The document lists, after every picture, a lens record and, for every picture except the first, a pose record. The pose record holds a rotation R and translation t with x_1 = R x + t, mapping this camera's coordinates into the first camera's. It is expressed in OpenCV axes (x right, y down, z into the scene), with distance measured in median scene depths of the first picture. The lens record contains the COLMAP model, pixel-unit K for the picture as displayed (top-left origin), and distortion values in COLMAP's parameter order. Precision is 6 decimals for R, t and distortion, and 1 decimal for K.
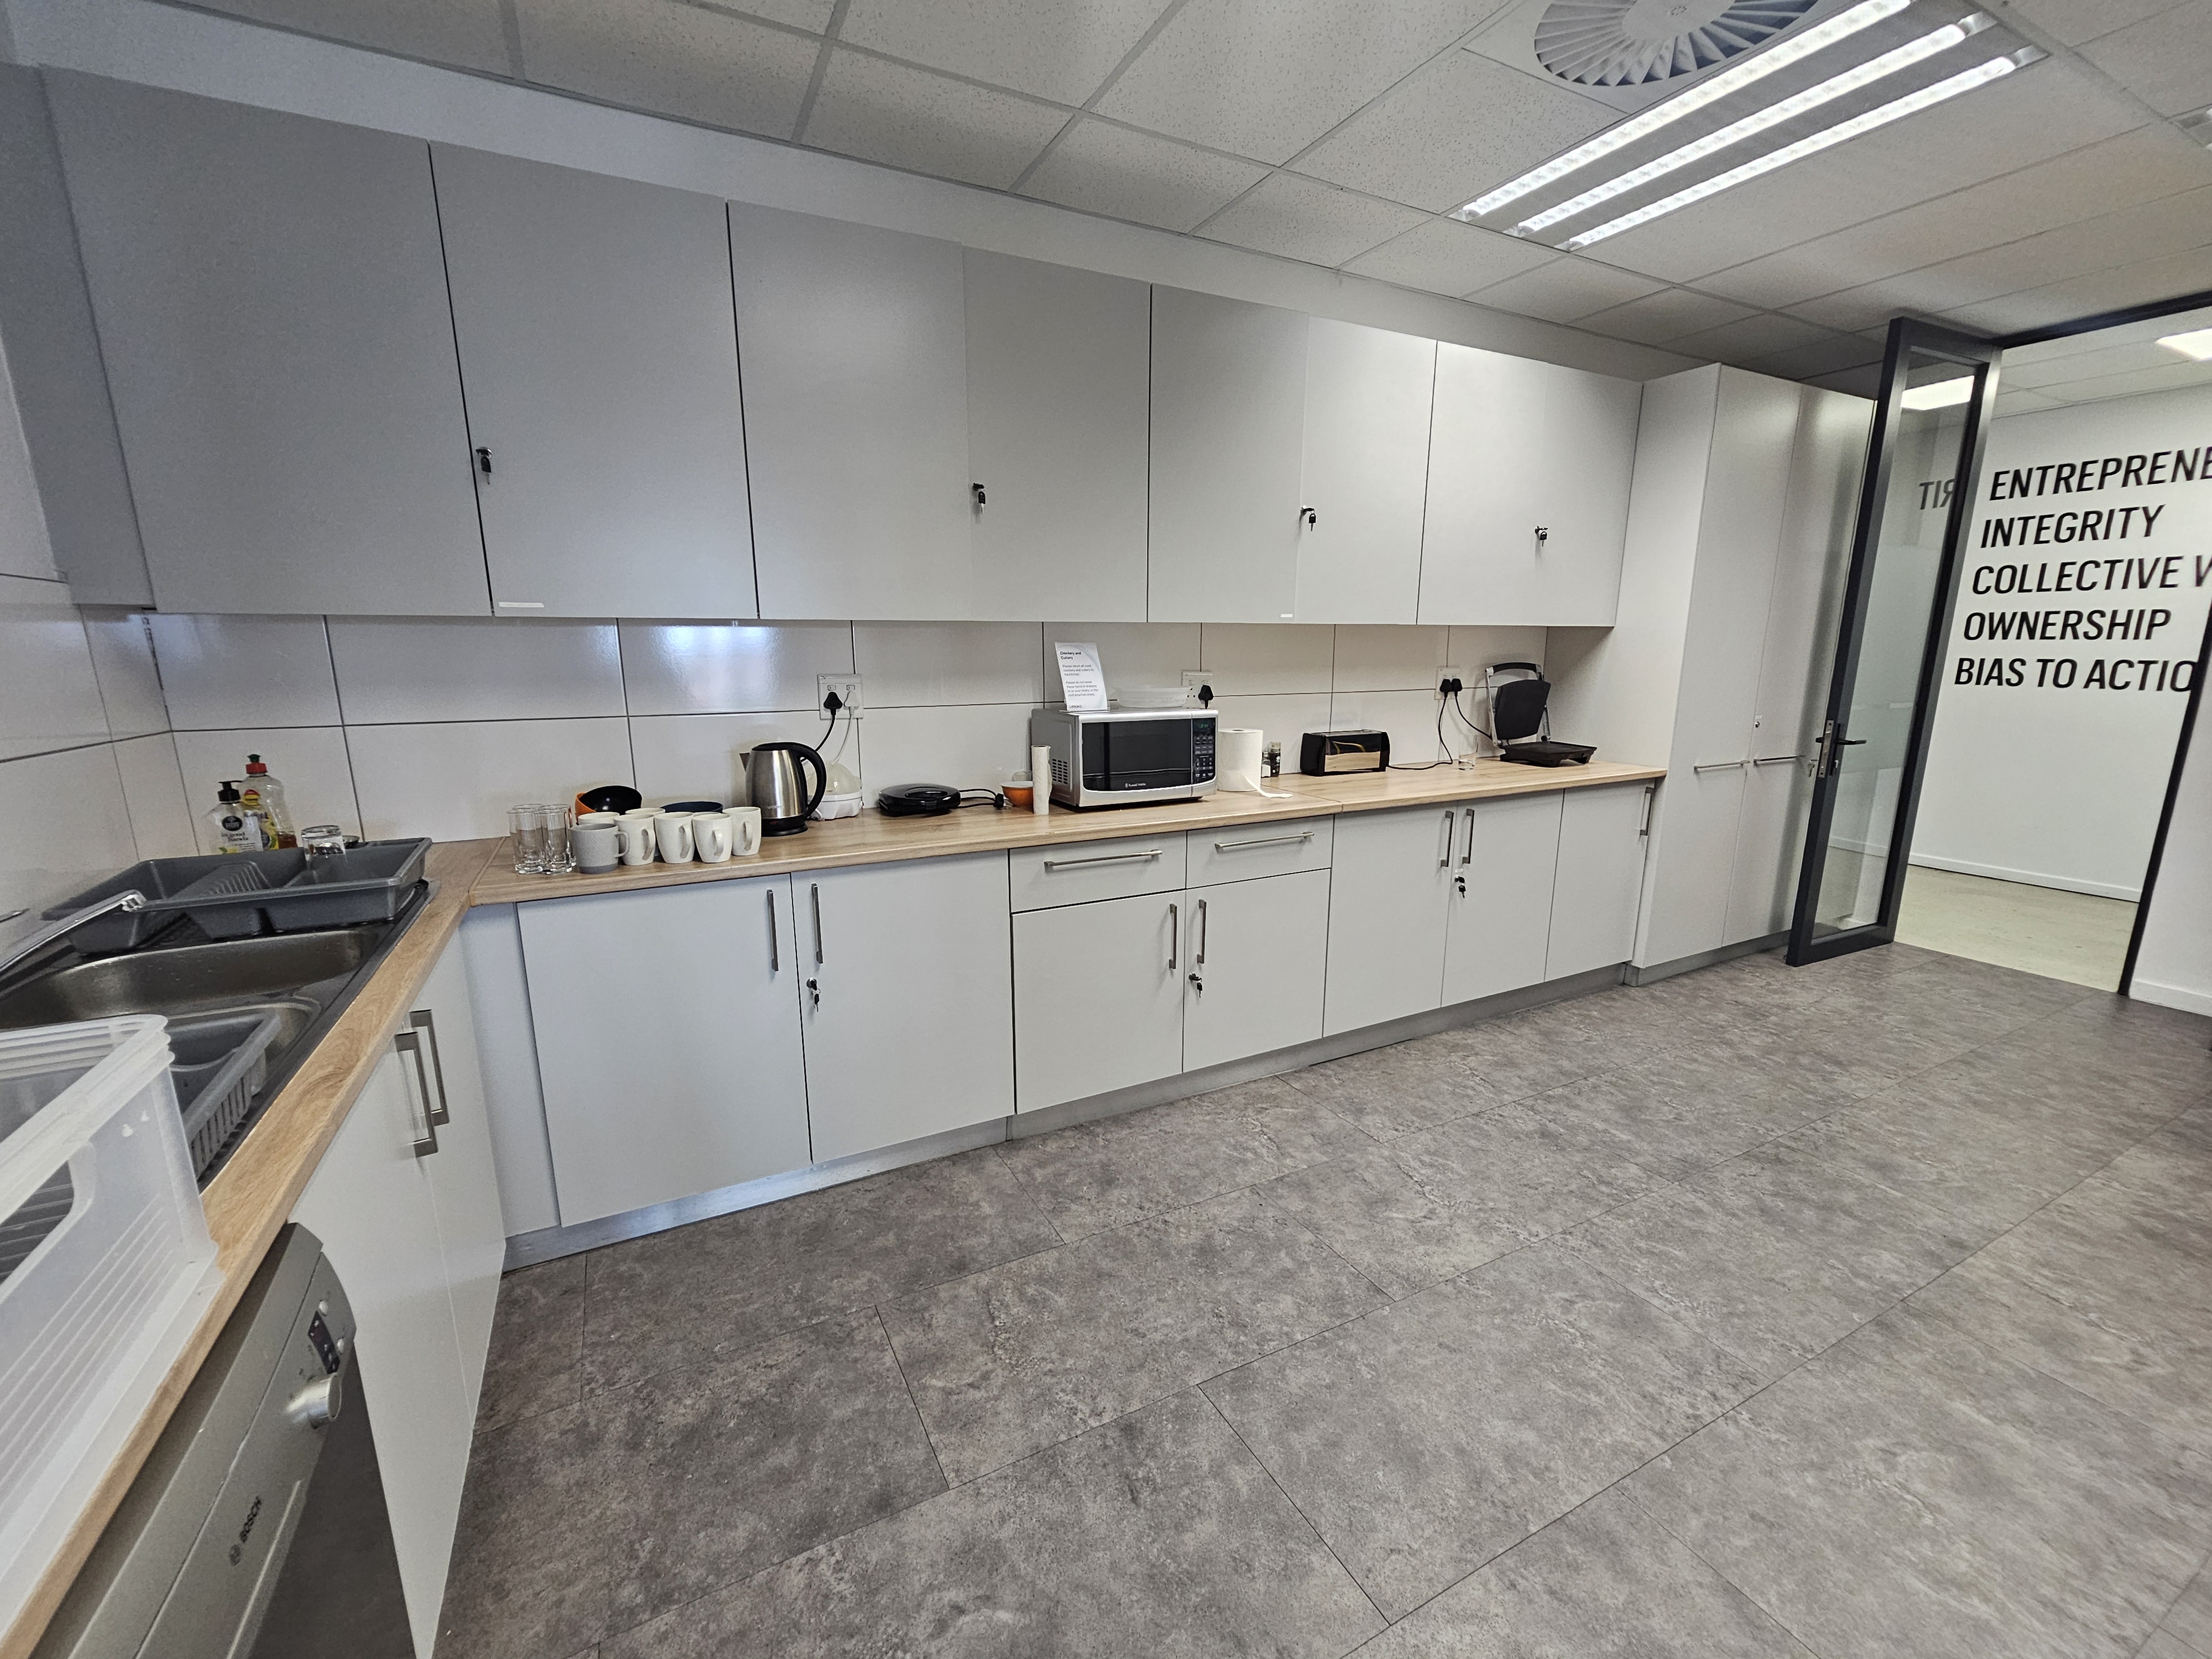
lens RADIAL K [[910.9, 0, 1104.5], [0, 910.9, 834.8], [0, 0, 1]] dist [-0.001283, -0.000215]
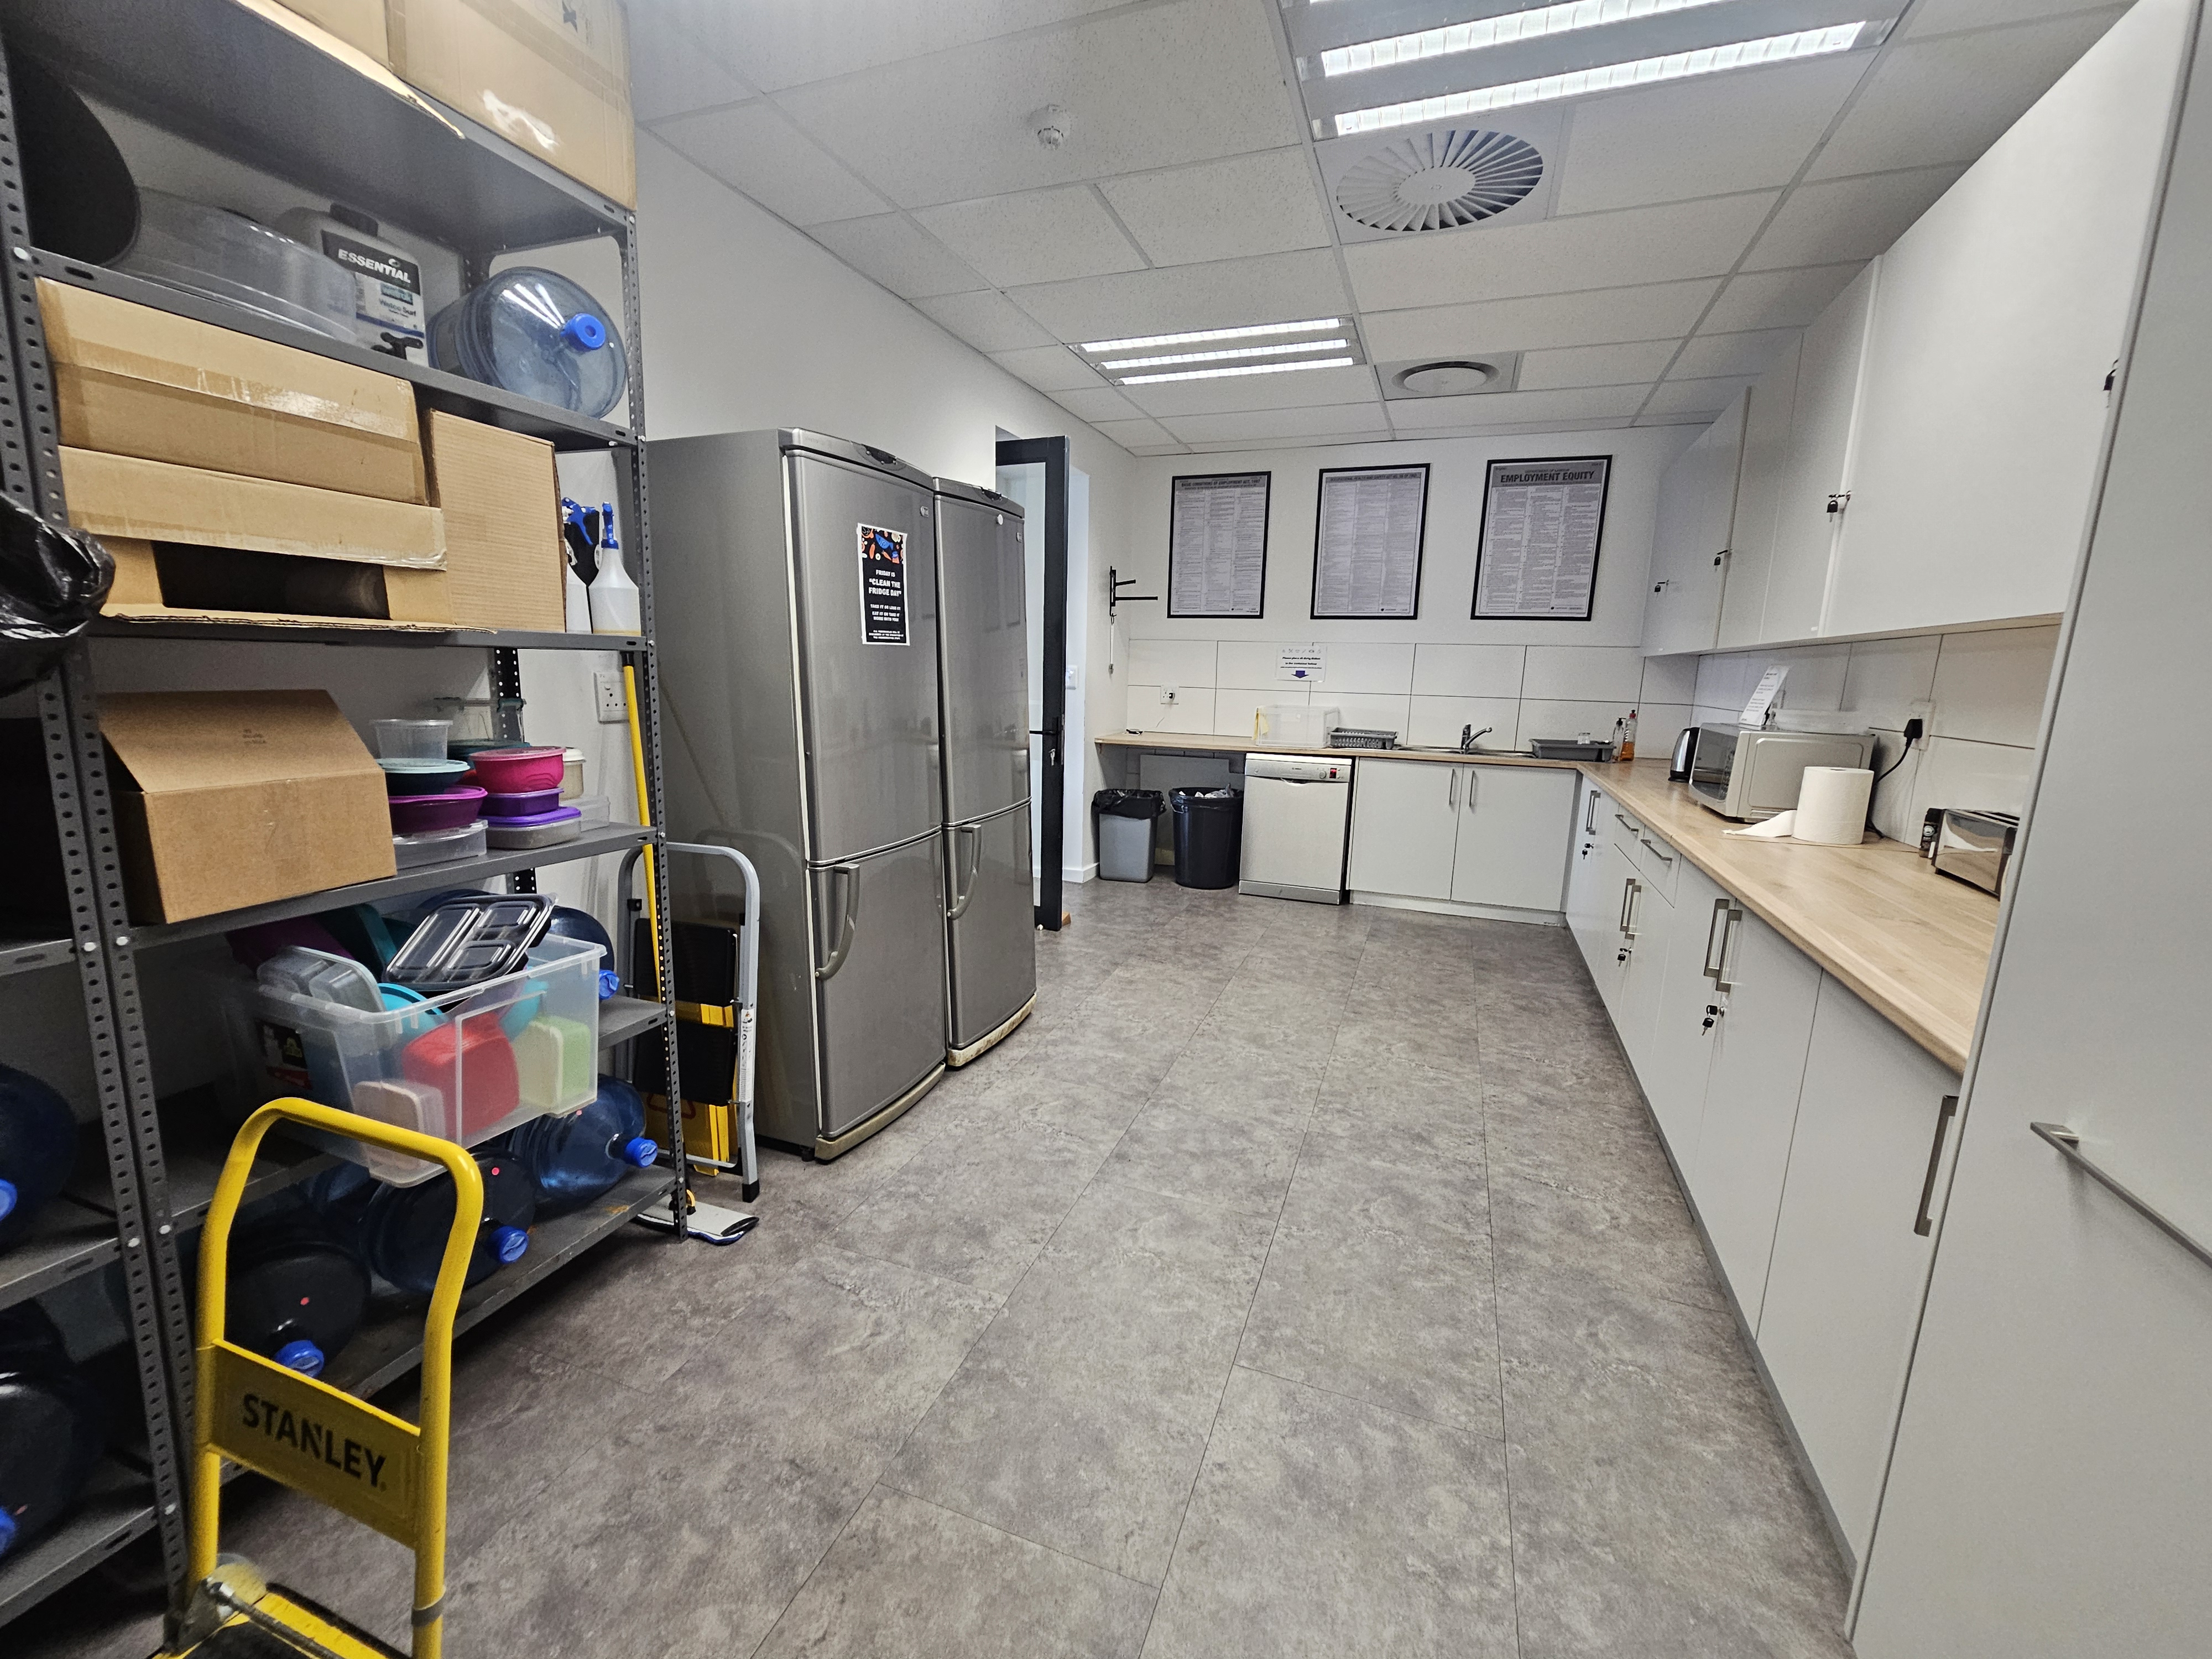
lens RADIAL K [[910.9, 0, 1109.8], [0, 910.9, 833.7], [0, 0, 1]] dist [-0.001283, -0.000215]
pose [[-0.742010, 0.105803, -0.661987, 1.556641], [-0.158450, 0.931810, 0.326532, -0.297878], [0.651394, 0.347182, -0.674648, 1.514759]]
